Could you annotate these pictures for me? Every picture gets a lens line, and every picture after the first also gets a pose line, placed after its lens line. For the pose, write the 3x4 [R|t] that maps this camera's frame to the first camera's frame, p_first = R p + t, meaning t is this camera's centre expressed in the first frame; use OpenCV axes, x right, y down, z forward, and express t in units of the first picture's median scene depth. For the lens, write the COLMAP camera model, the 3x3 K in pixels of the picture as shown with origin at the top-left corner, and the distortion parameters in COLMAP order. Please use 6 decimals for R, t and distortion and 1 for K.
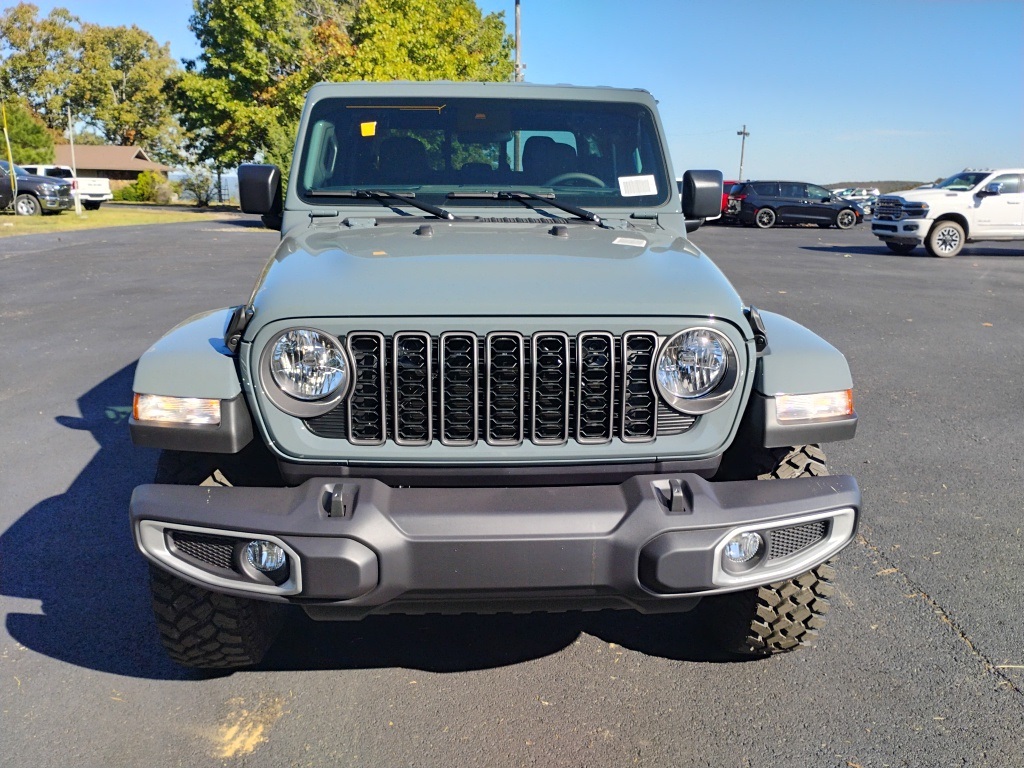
lens RADIAL K [[839.3, 0, 512.0], [0, 839.3, 384.0], [0, 0, 1]] dist [0.070814, -0.003923]
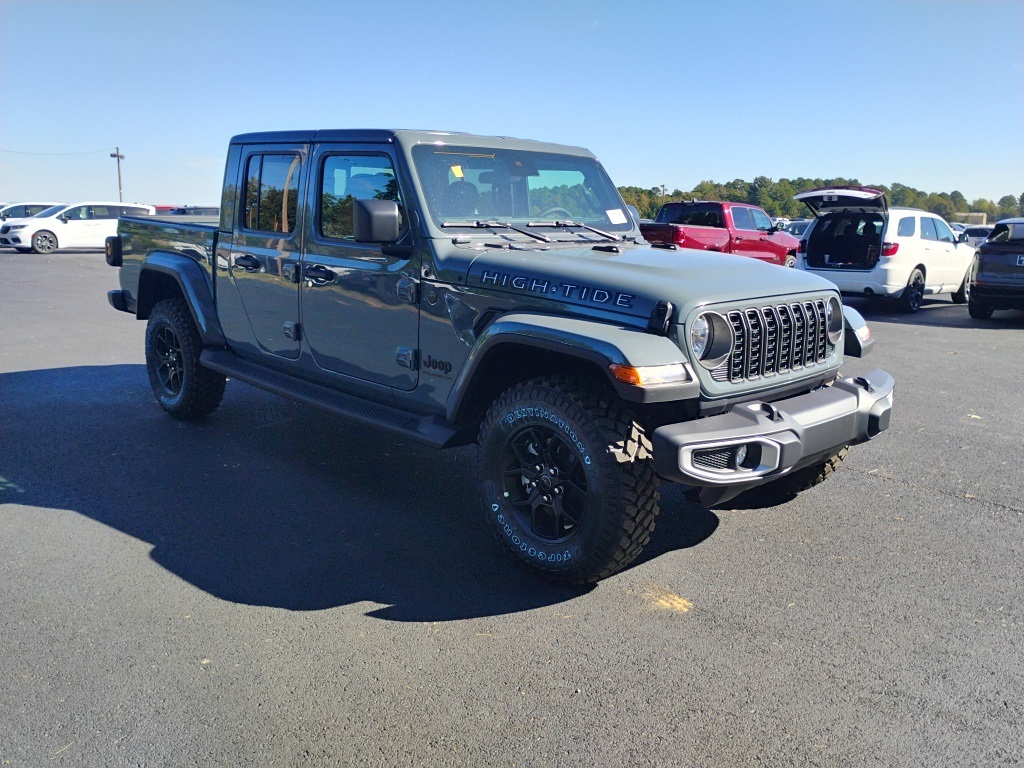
lens RADIAL K [[841.5, 0, 512.0], [0, 841.5, 384.0], [0, 0, 1]] dist [0.094155, -0.125767]
pose [[0.756046, -0.127342, 0.642011, -1.145559], [0.146066, 0.988980, 0.024153, -0.019402], [-0.638012, 0.075515, 0.766315, 0.044127]]
